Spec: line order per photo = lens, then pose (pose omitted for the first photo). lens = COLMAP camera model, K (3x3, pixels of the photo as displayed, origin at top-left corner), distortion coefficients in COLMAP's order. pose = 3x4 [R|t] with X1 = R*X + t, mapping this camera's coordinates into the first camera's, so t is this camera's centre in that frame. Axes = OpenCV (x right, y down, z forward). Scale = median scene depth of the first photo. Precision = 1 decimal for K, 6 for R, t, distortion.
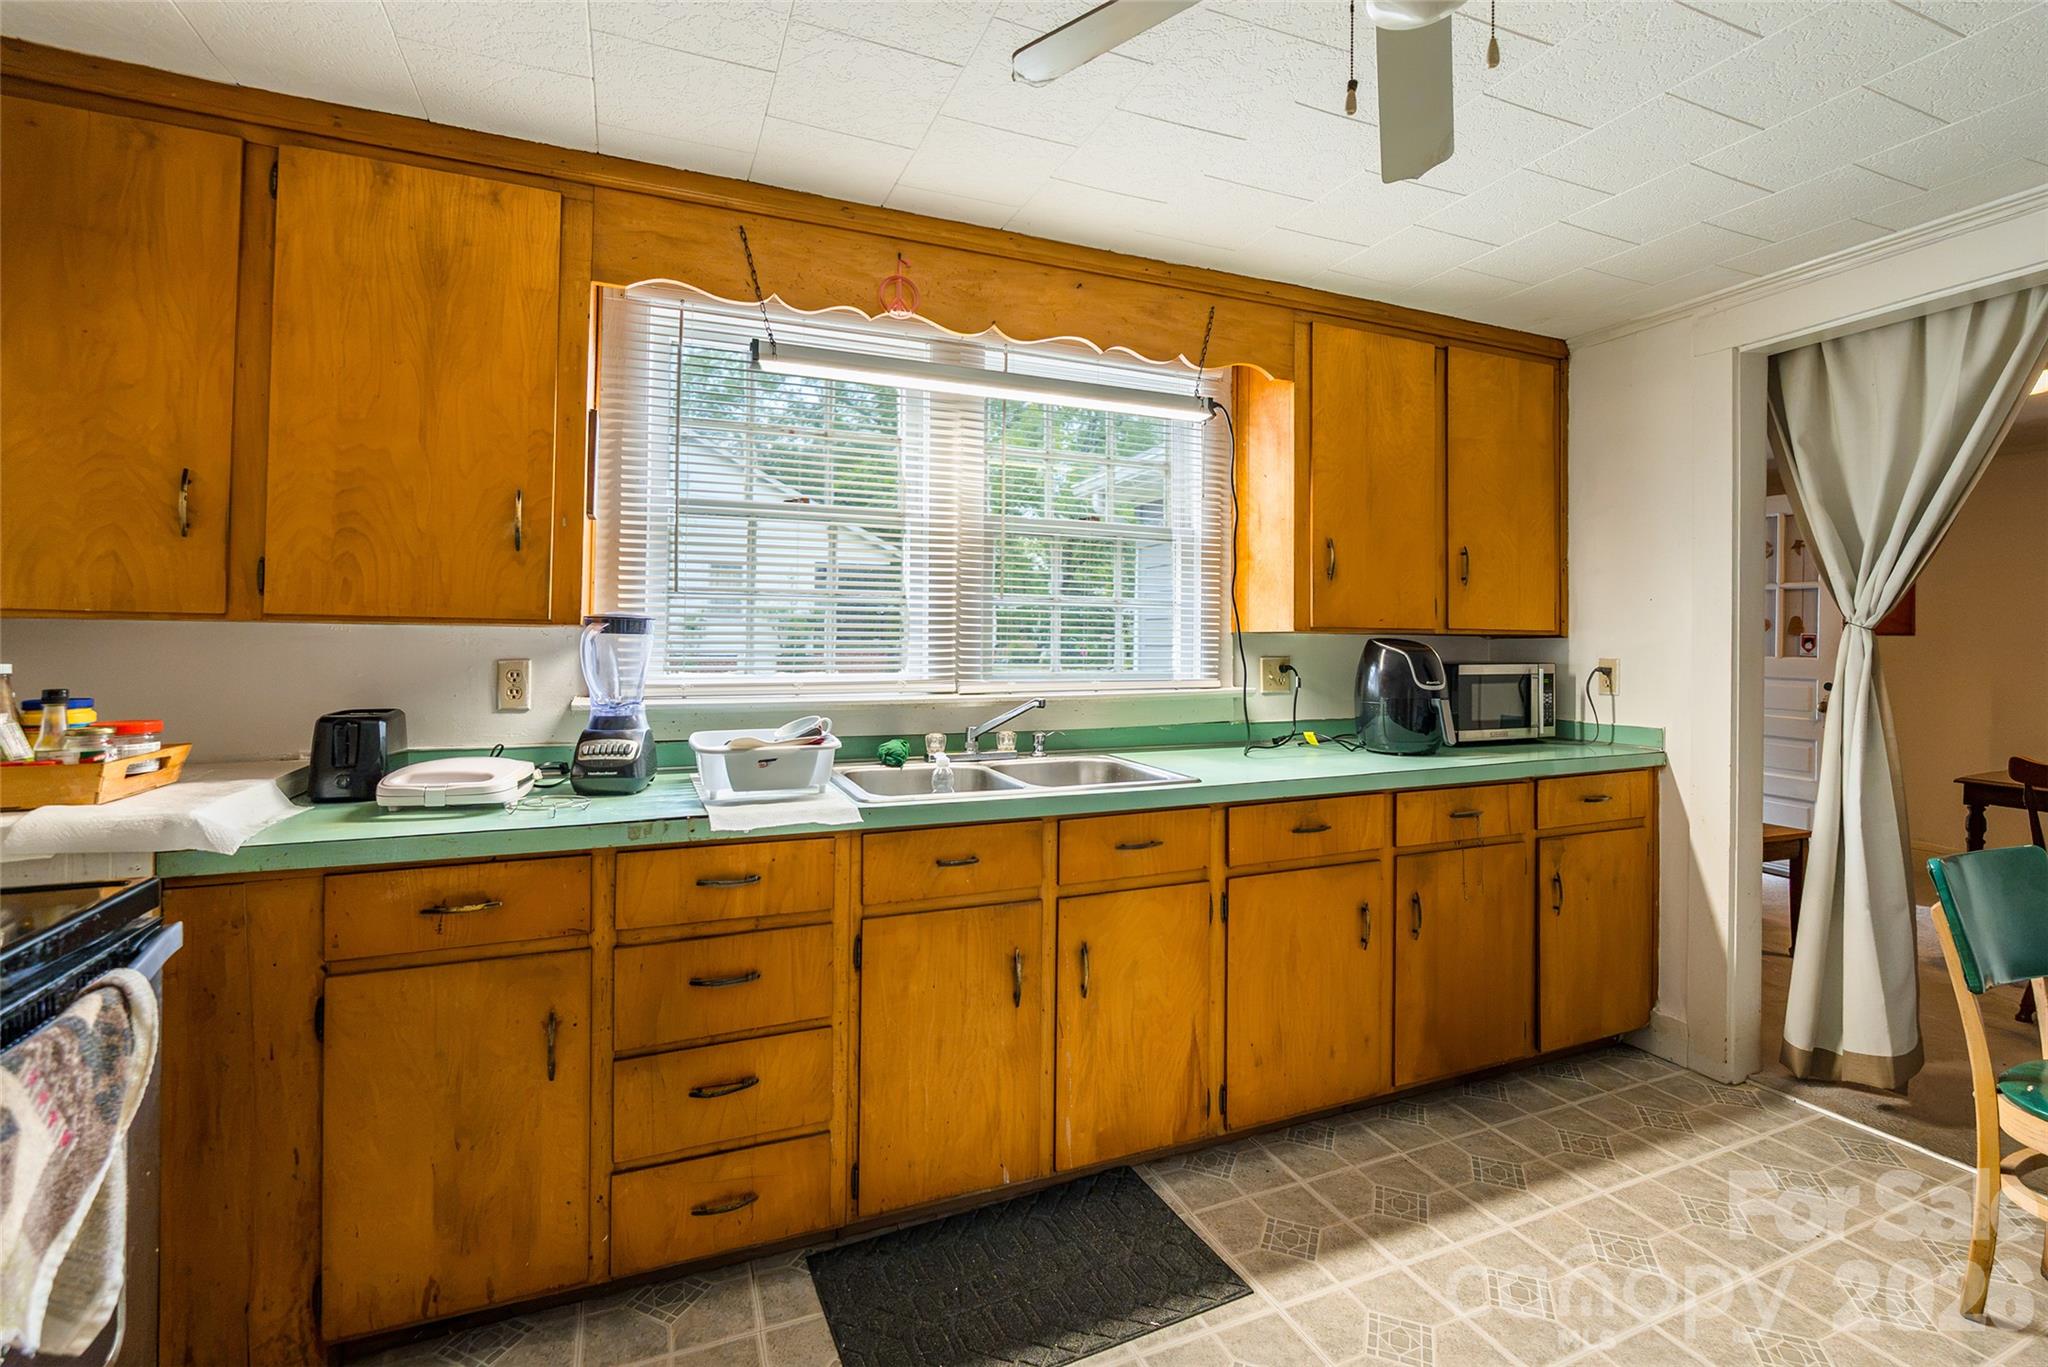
lens RADIAL K [[938.5, 0, 1023.3], [0, 938.5, 625.3], [0, 0, 1]] dist [-0.005555, -0.000254]
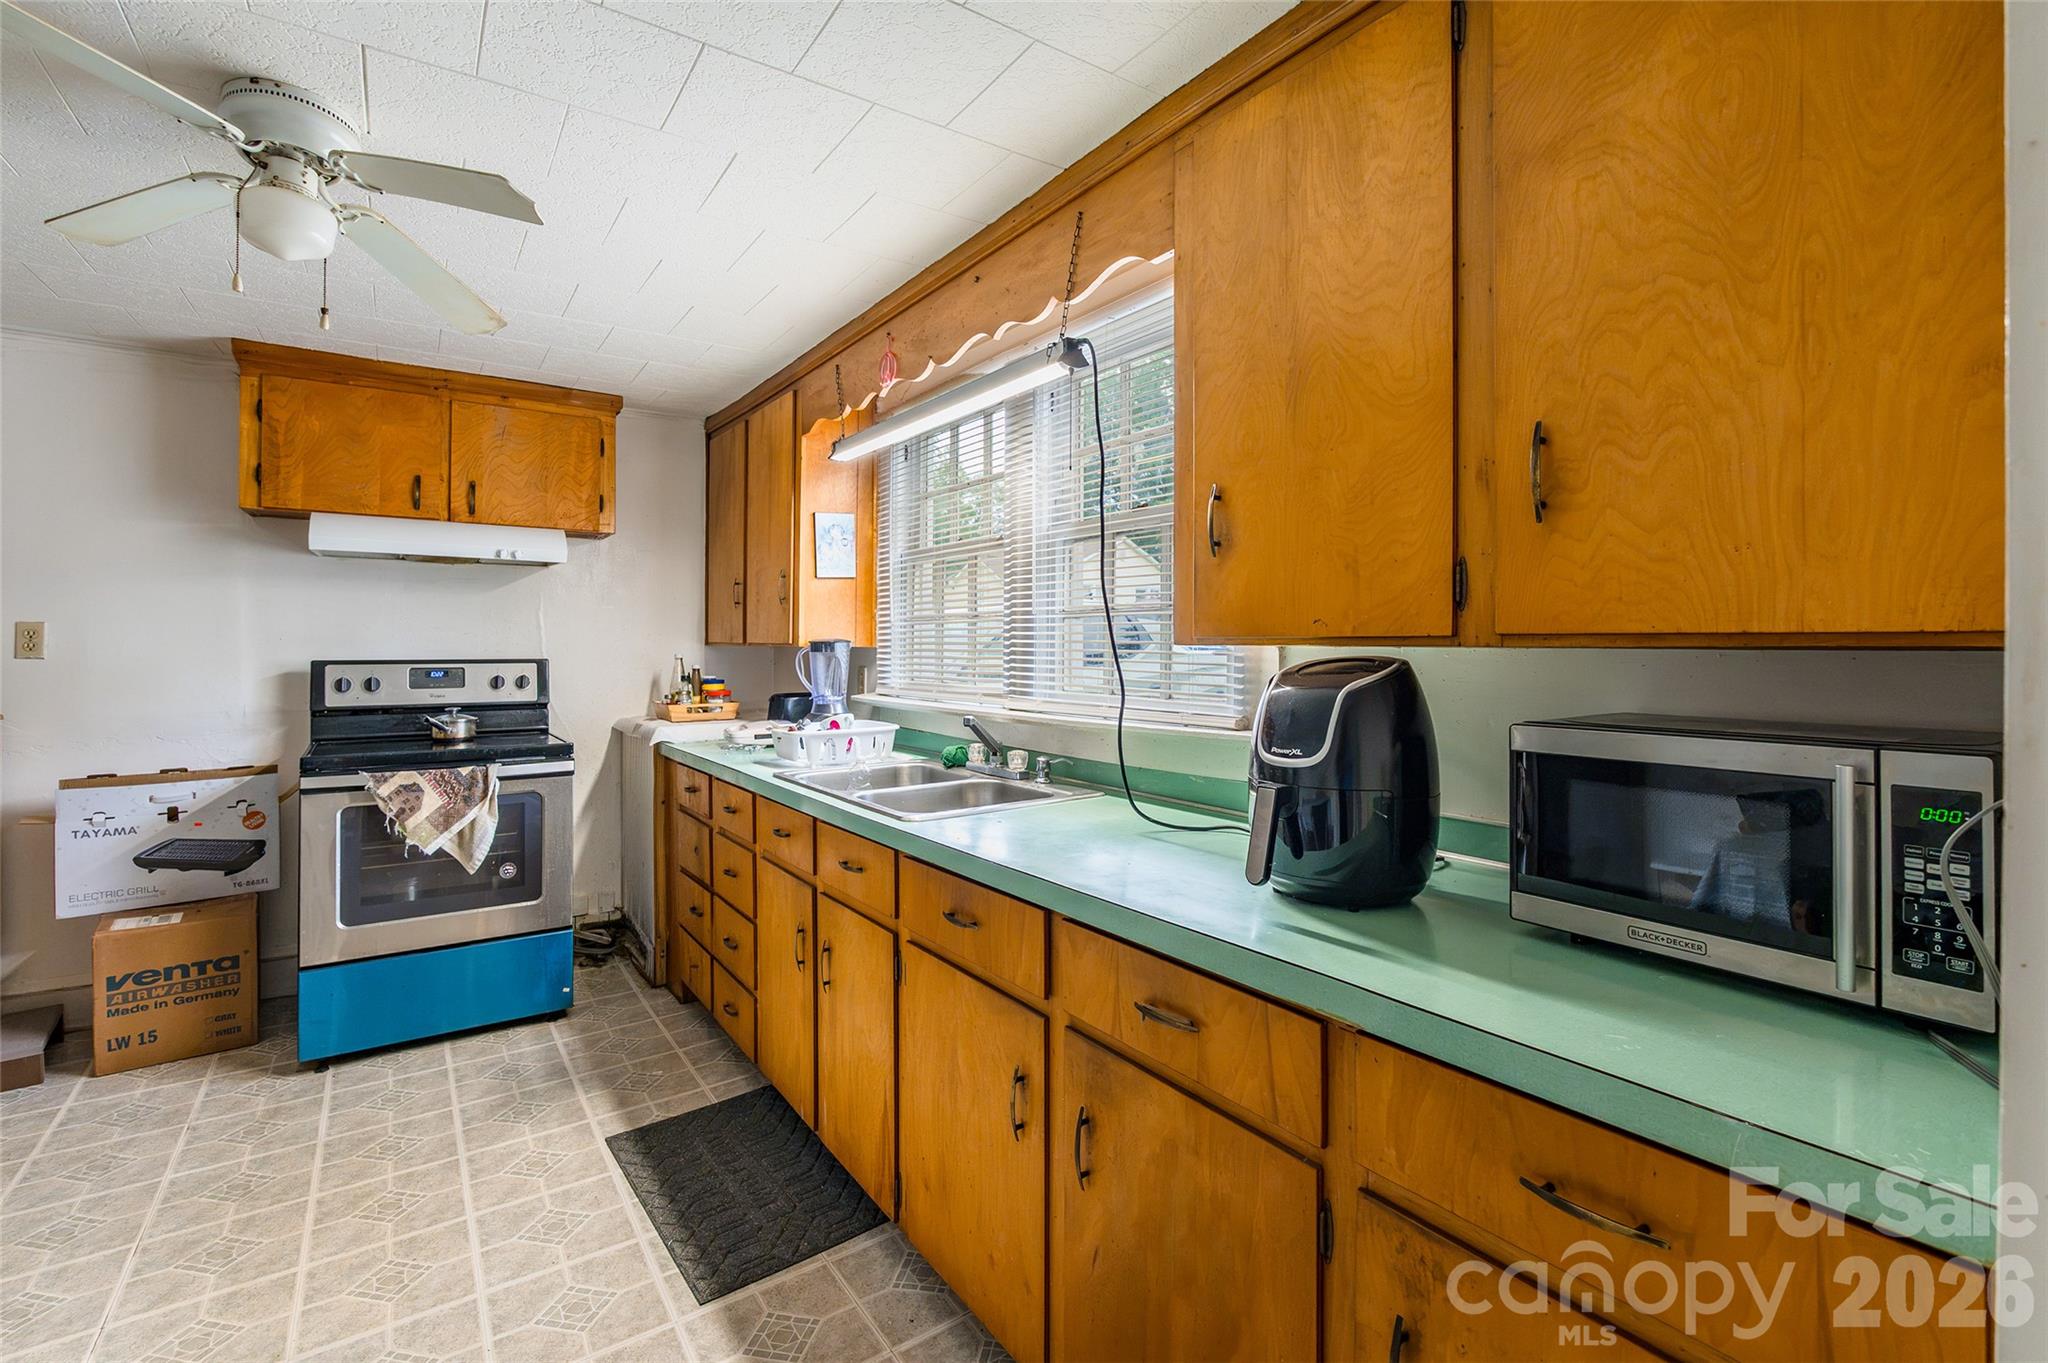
lens RADIAL K [[938.5, 0, 1023.3], [0, 938.5, 623.3], [0, 0, 1]] dist [-0.005555, -0.000254]
pose [[0.182672, -0.027345, -0.982793, 1.105692], [0.021424, 0.999487, -0.023827, 0.006144], [0.982940, -0.016702, 0.183165, 0.977517]]
